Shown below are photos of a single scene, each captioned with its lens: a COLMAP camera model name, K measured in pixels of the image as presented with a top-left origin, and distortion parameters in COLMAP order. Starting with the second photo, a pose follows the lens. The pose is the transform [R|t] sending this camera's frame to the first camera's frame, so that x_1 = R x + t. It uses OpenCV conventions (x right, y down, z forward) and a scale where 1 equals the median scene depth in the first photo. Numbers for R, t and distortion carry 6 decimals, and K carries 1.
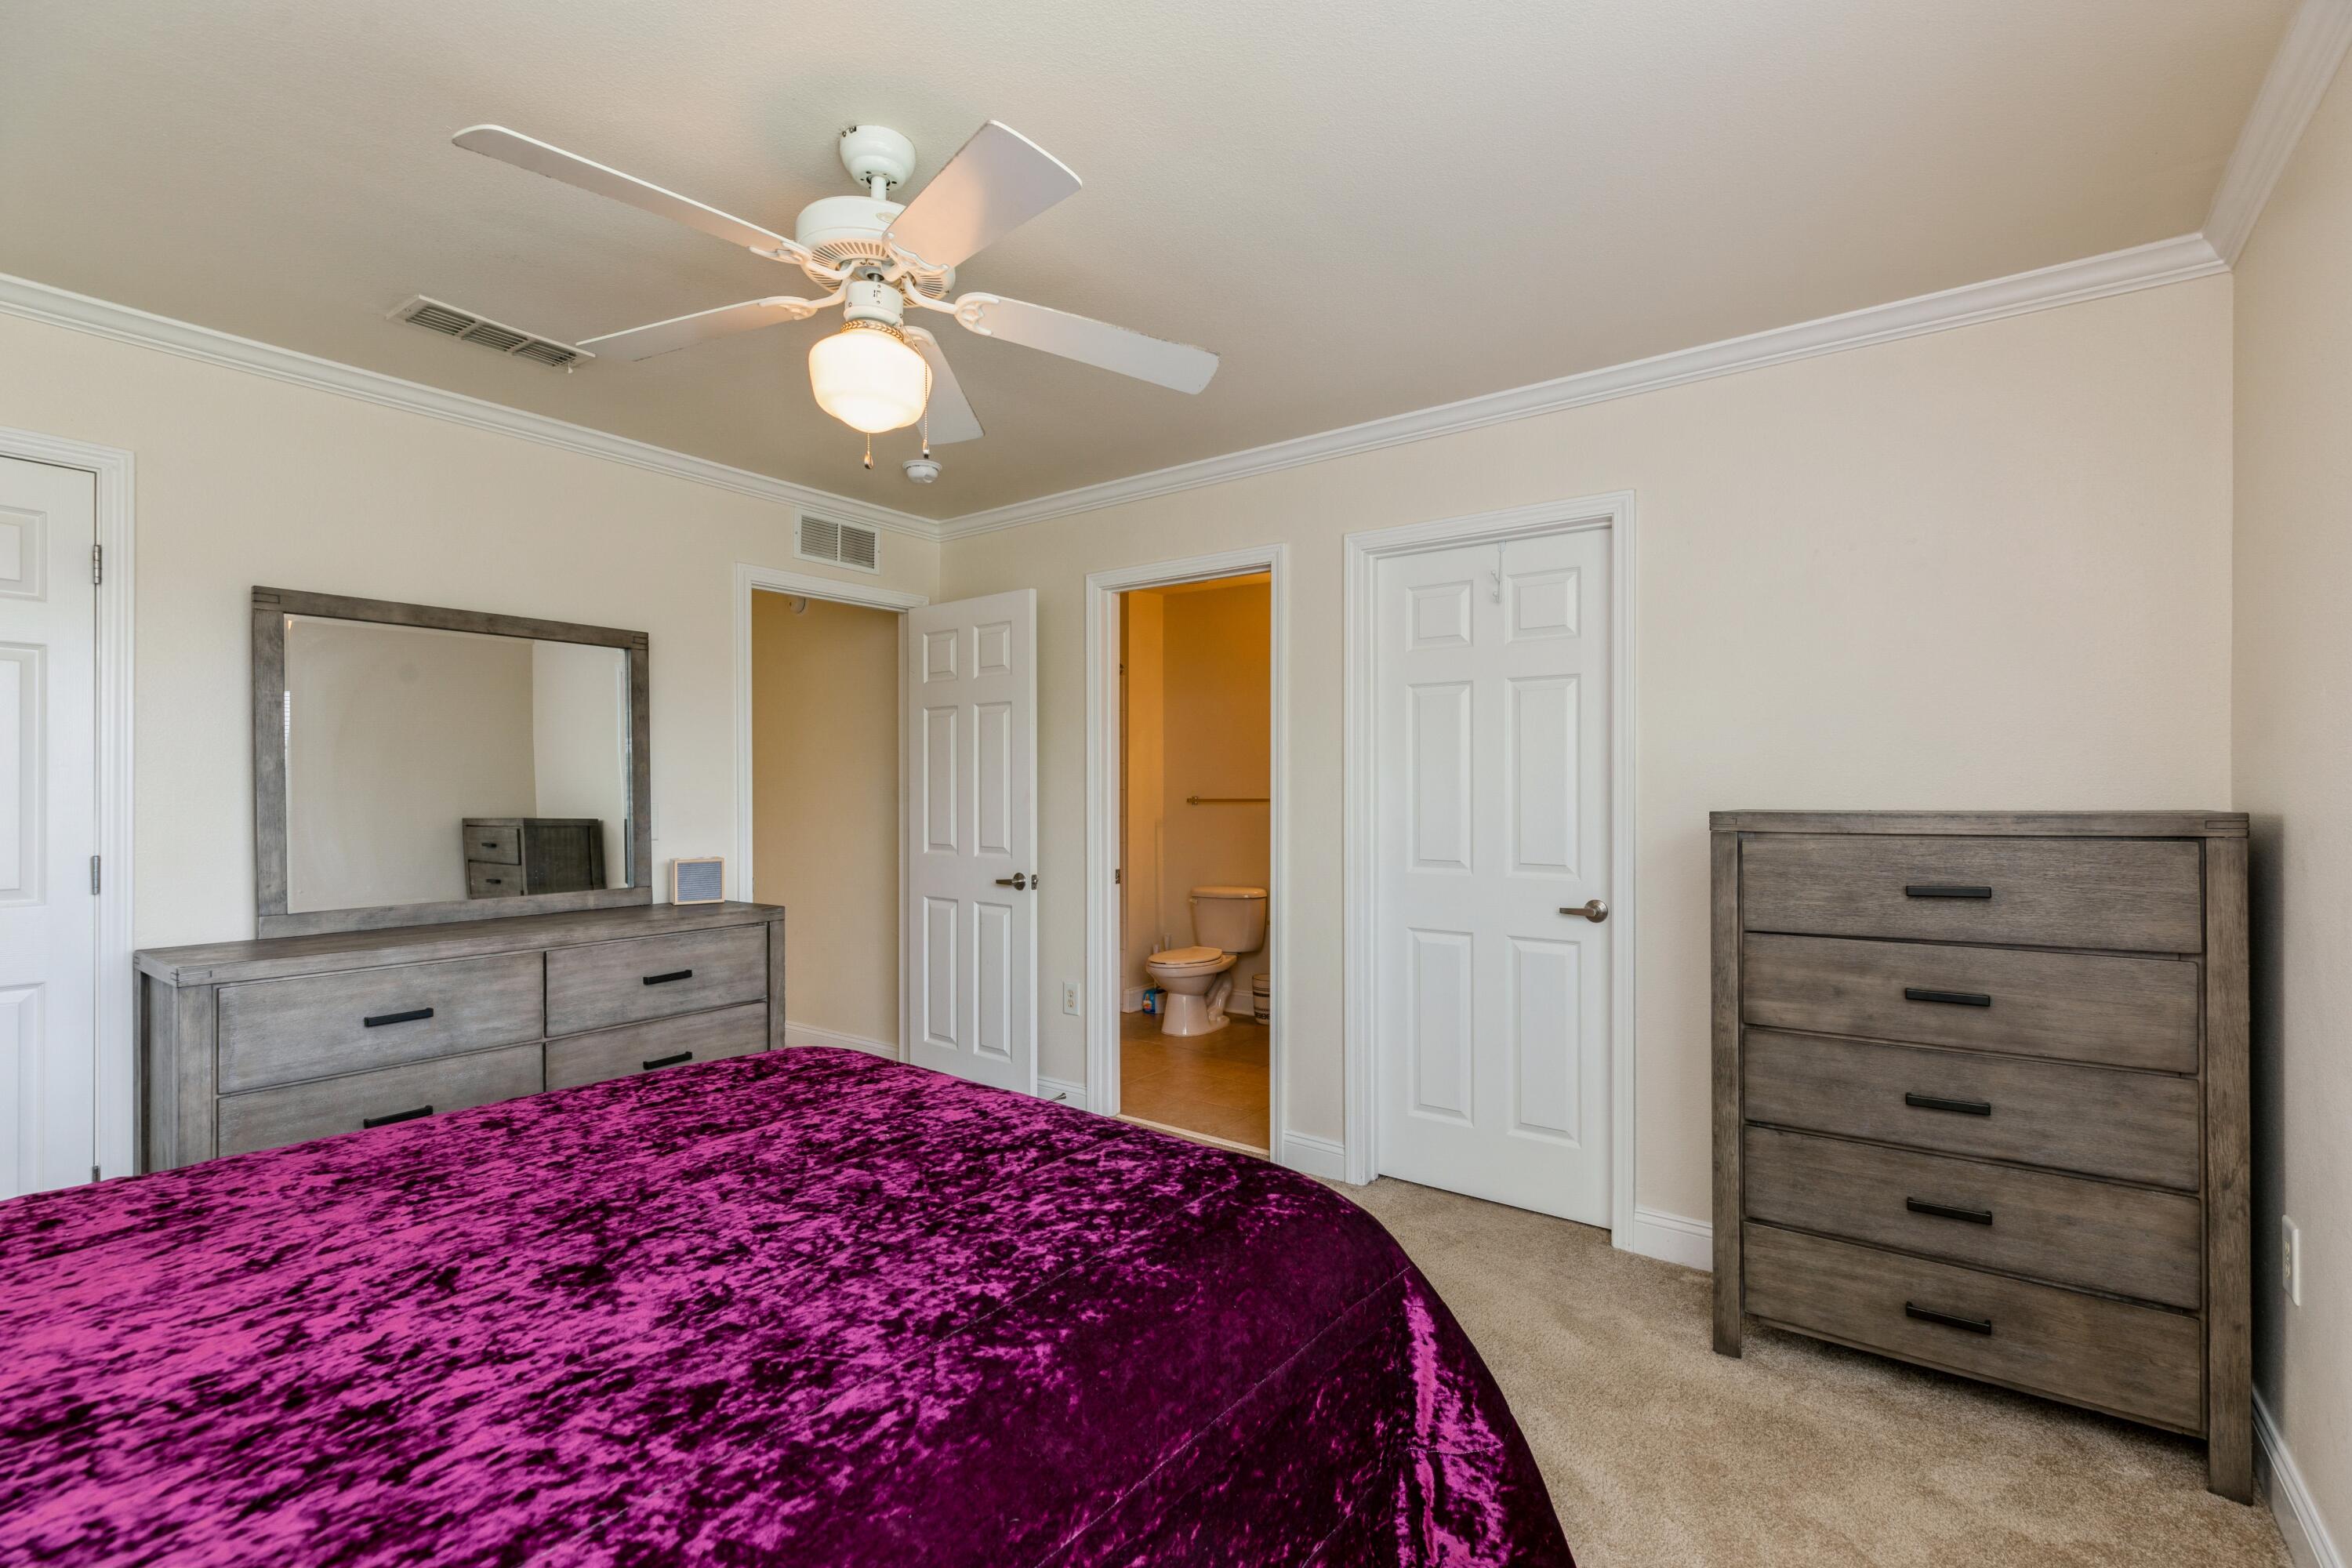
lens RADIAL K [[1055.5, 0, 1181.2], [0, 1055.5, 795.0], [0, 0, 1]] dist [0.014801, 0.000222]
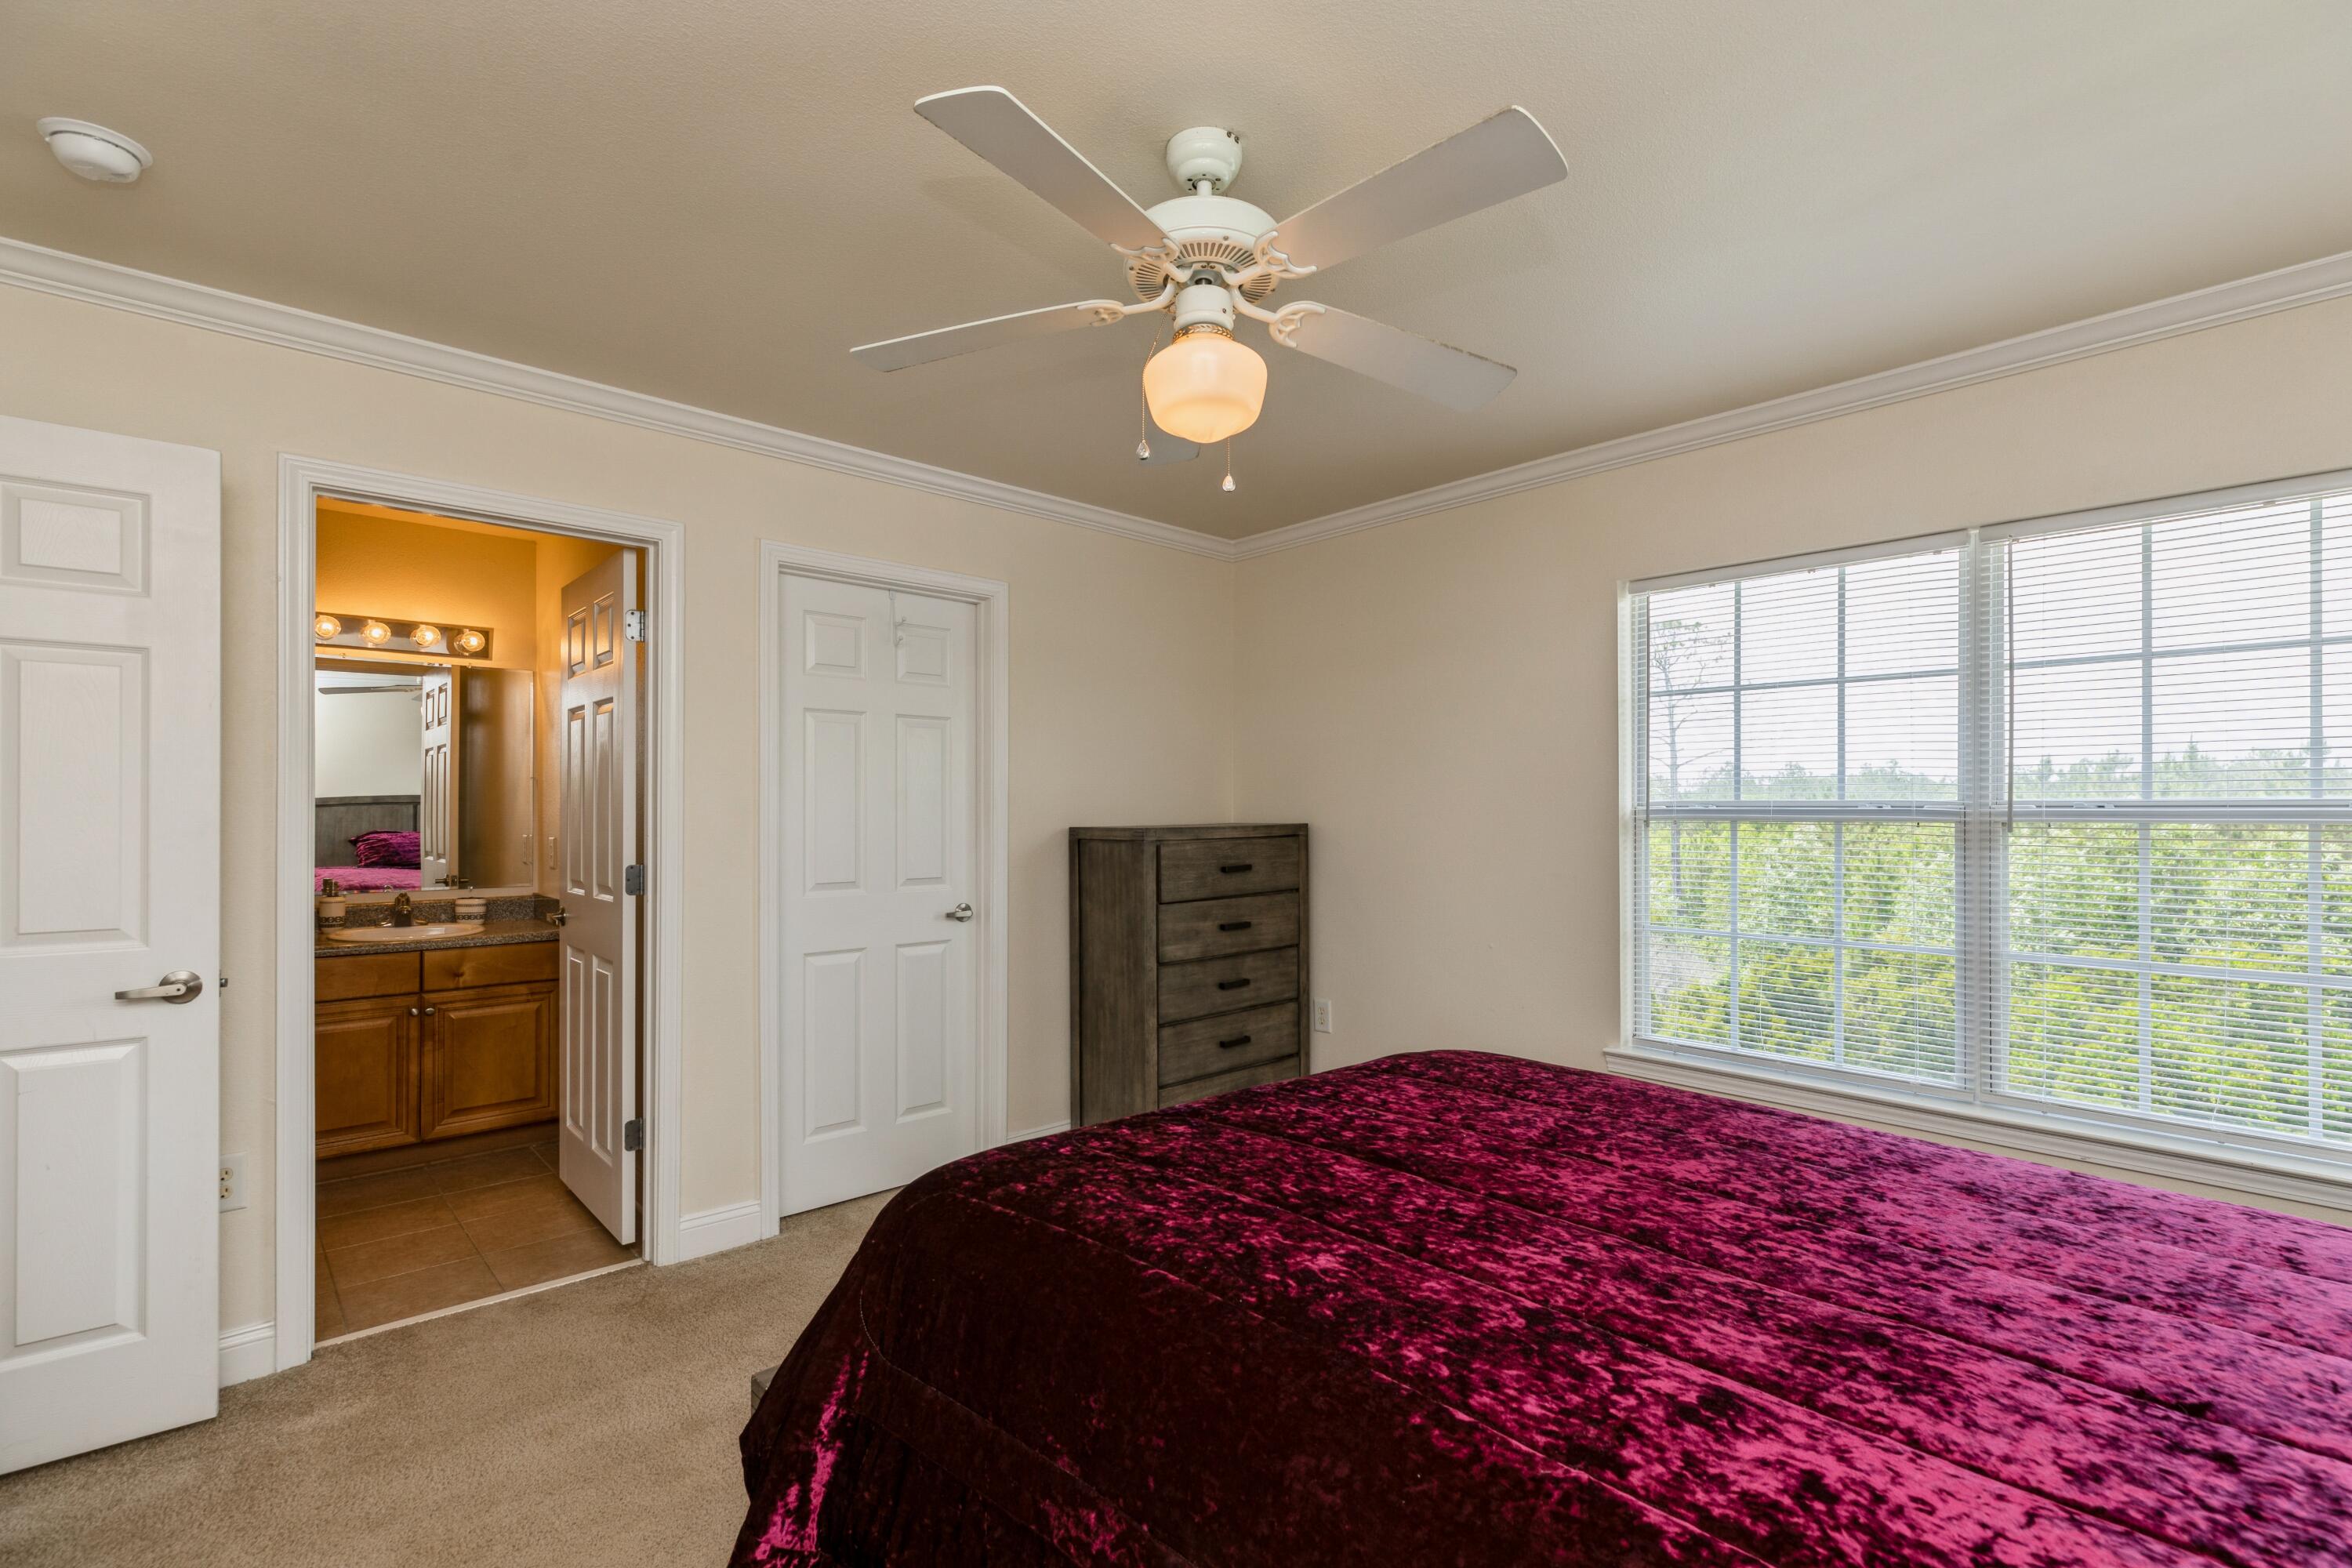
lens RADIAL K [[1055.5, 0, 1181.2], [0, 1055.5, 795.0], [0, 0, 1]] dist [0.014801, 0.000222]
pose [[0.176024, 0.007658, 0.984356, -1.081732], [-0.002874, 0.999969, -0.007265, -0.022415], [-0.984382, -0.001550, 0.176040, 0.759654]]
